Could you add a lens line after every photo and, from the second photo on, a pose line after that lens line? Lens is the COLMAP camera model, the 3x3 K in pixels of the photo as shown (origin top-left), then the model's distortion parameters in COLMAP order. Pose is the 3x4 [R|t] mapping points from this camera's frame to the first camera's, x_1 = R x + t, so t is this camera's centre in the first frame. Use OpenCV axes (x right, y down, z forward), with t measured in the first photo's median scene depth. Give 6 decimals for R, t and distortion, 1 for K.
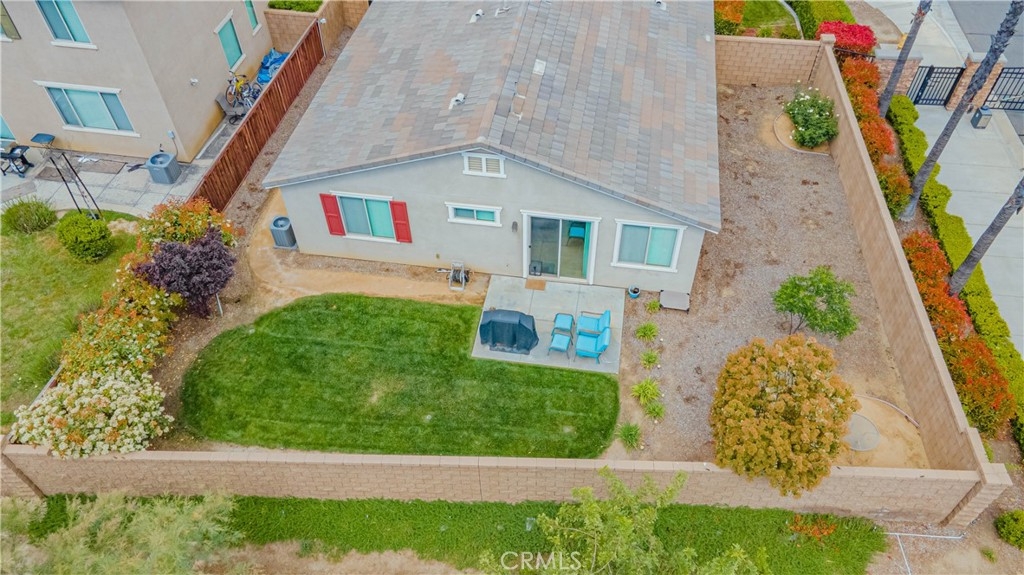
lens RADIAL K [[735.7, 0, 518.9], [0, 735.7, 285.5], [0, 0, 1]] dist [0.050793, 0.008558]
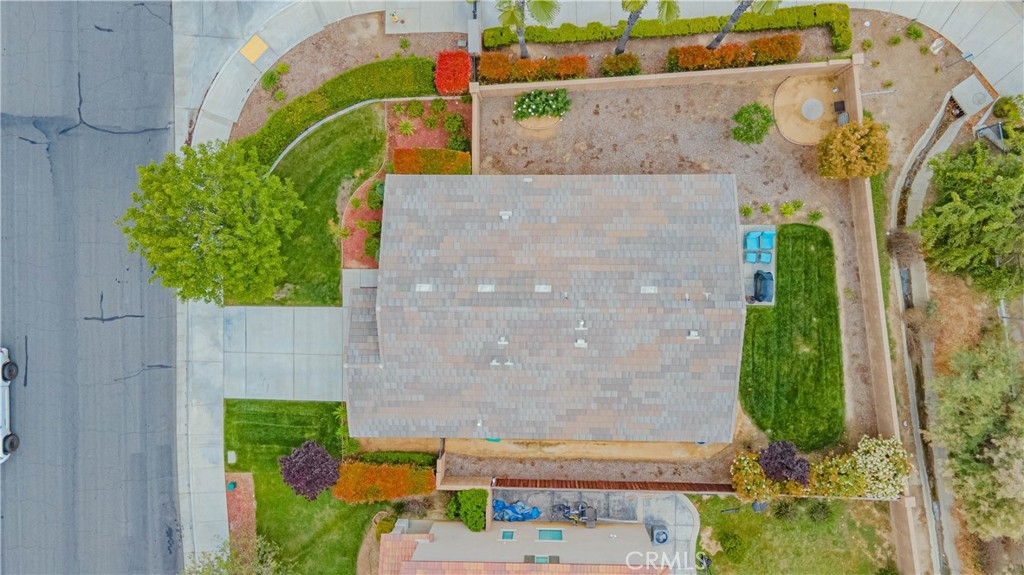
lens RADIAL K [[735.7, 0, 515.6], [0, 735.7, 290.9], [0, 0, 1]] dist [0.050793, 0.008558]
pose [[-0.152721, -0.988188, -0.012664, 0.086379], [0.756108, -0.125086, 0.642382, -1.477903], [-0.636379, 0.088530, 0.766280, -0.008502]]
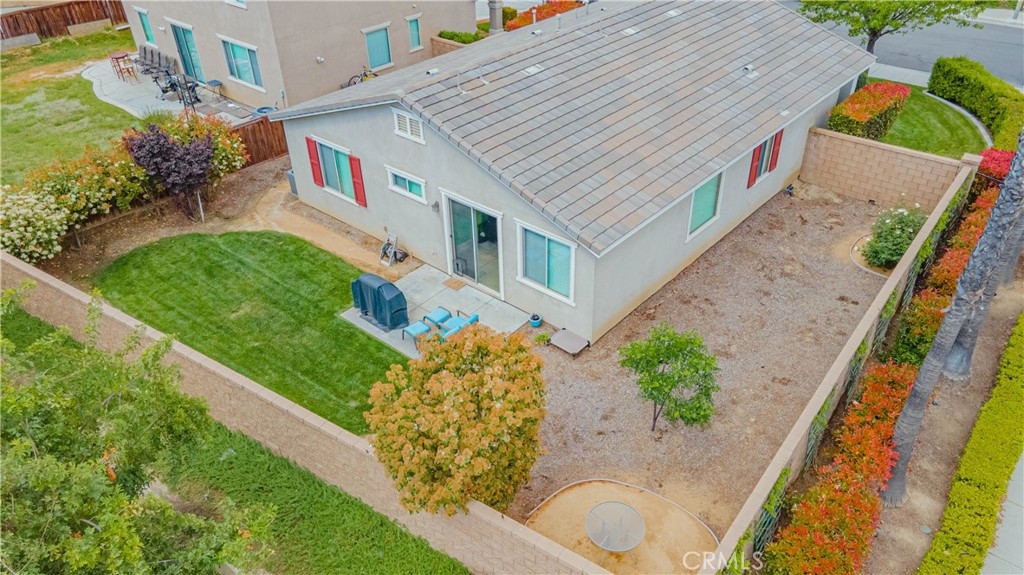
lens RADIAL K [[735.7, 0, 521.9], [0, 735.7, 290.8], [0, 0, 1]] dist [0.050793, 0.008558]
pose [[0.851558, 0.295193, -0.433256, 0.506815], [-0.378793, 0.917773, -0.119199, 0.086415], [0.362444, 0.265619, 0.893354, 0.211324]]
